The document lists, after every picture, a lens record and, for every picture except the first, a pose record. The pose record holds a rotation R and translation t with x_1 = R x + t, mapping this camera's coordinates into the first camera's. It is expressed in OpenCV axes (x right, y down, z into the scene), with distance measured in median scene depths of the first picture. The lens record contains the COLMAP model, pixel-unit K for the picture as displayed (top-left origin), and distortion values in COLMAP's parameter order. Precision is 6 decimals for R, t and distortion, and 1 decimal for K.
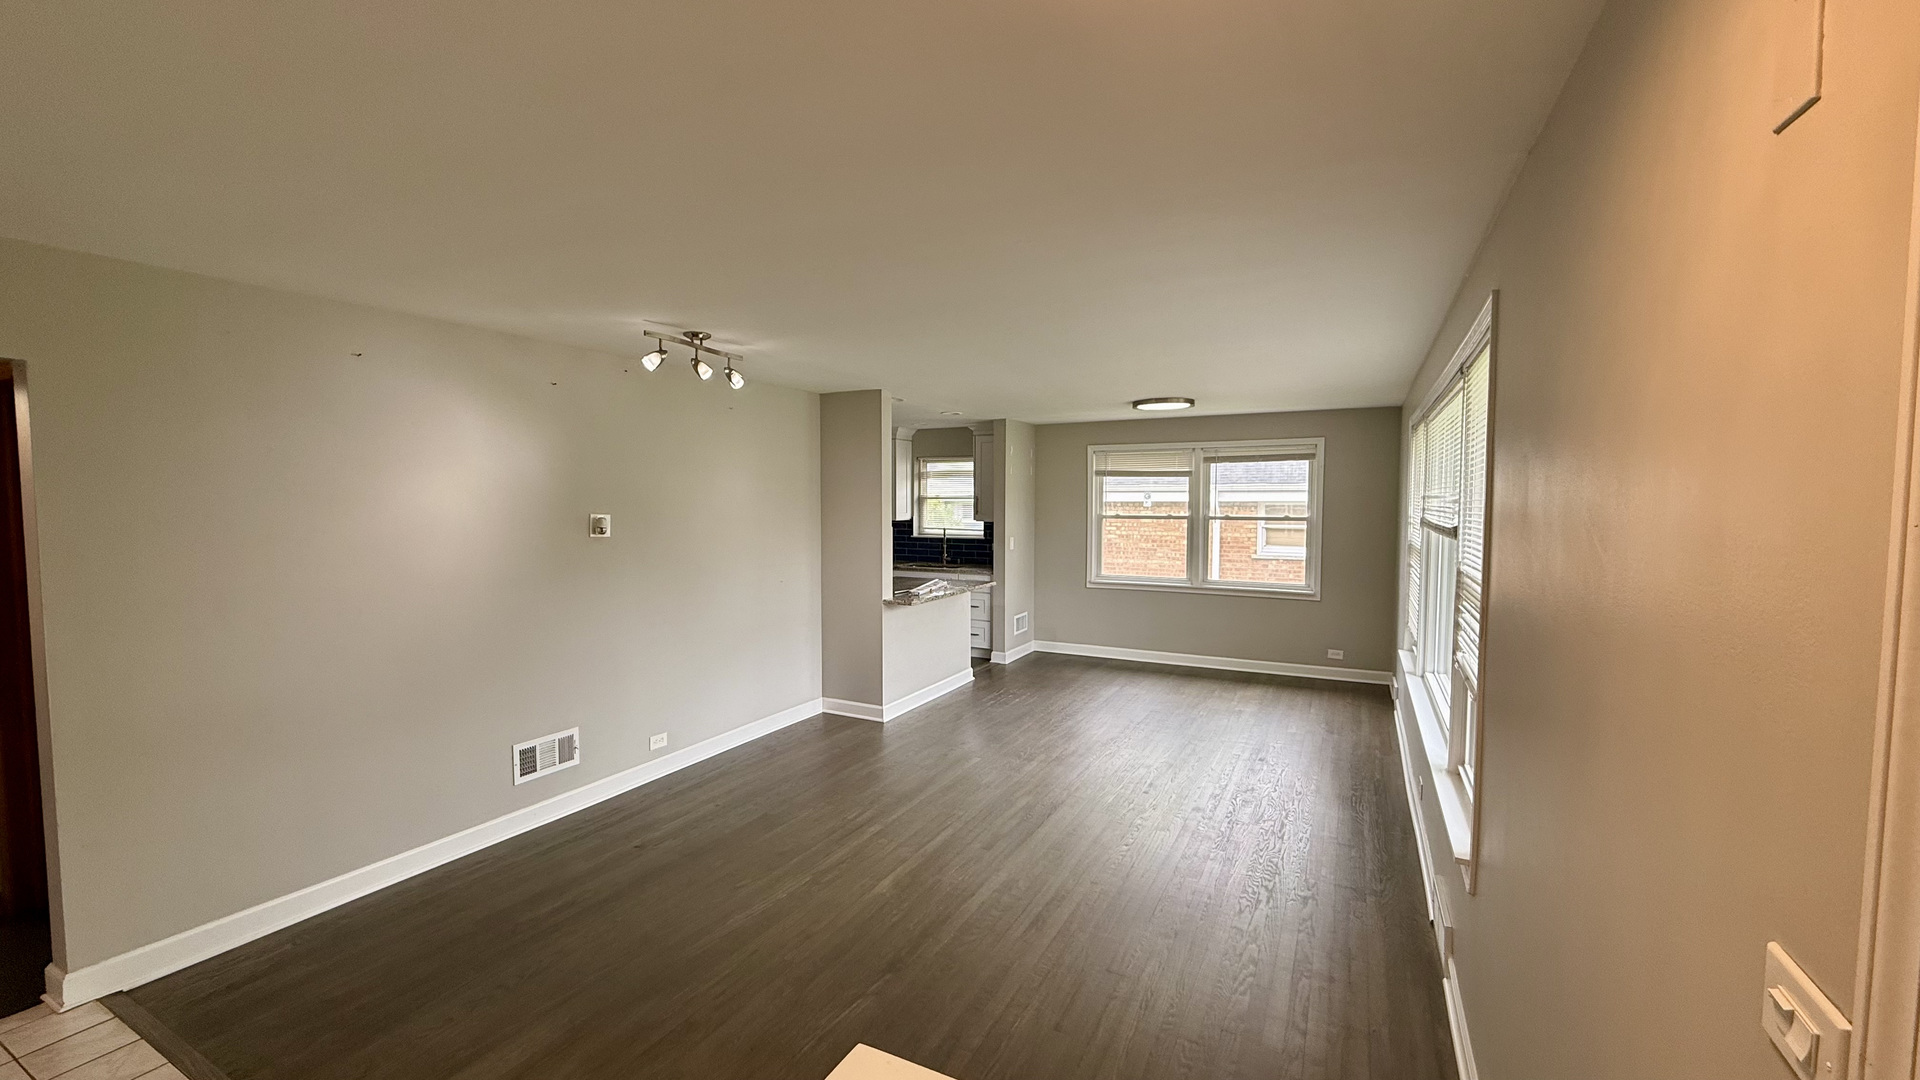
lens RADIAL K [[754.4, 0, 960.0], [0, 754.4, 540.0], [0, 0, 1]] dist [-0.000149, -0.000004]
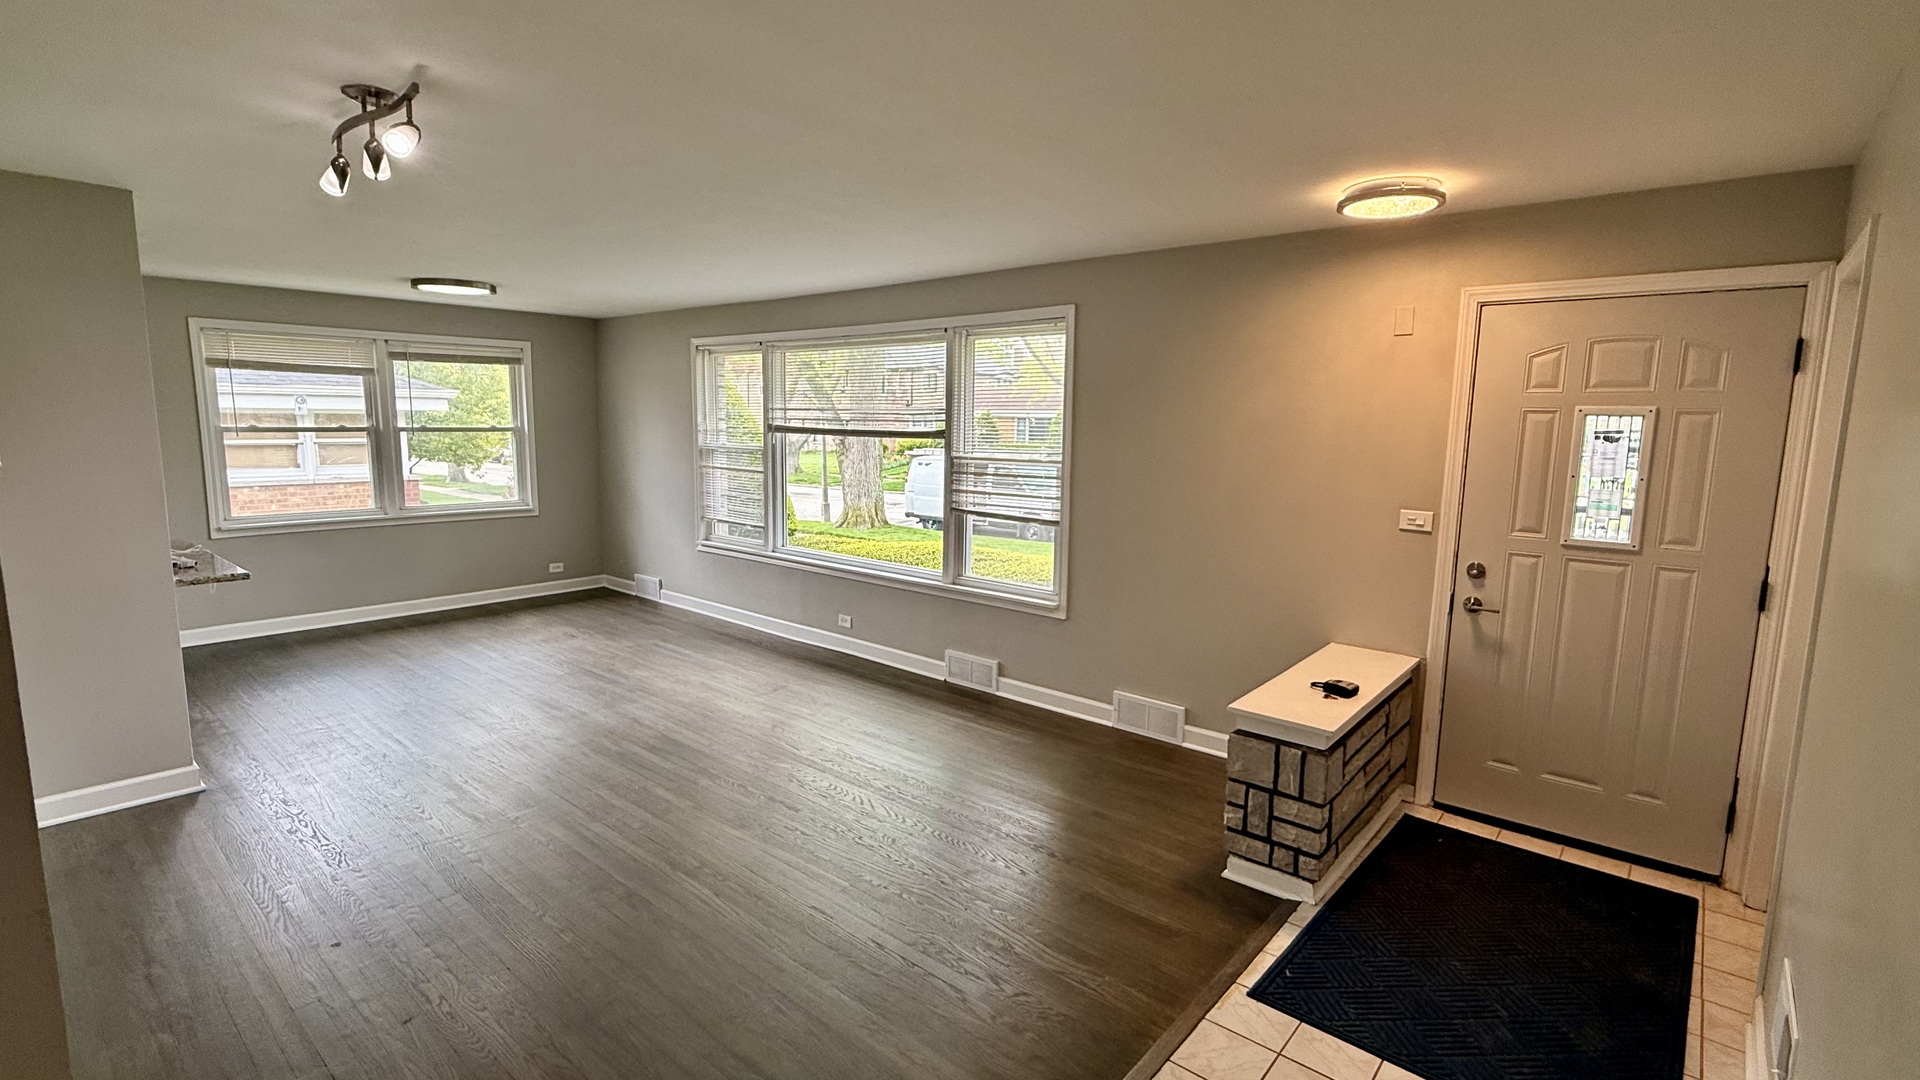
lens RADIAL K [[868.0, 0, 960.0], [0, 868.0, 540.0], [0, 0, 1]] dist [0.000806, 0.000141]
pose [[0.222276, -0.132225, 0.965976, -0.439617], [0.033396, 0.991212, 0.127995, -0.011120], [-0.974412, 0.003810, 0.224738, 0.211323]]
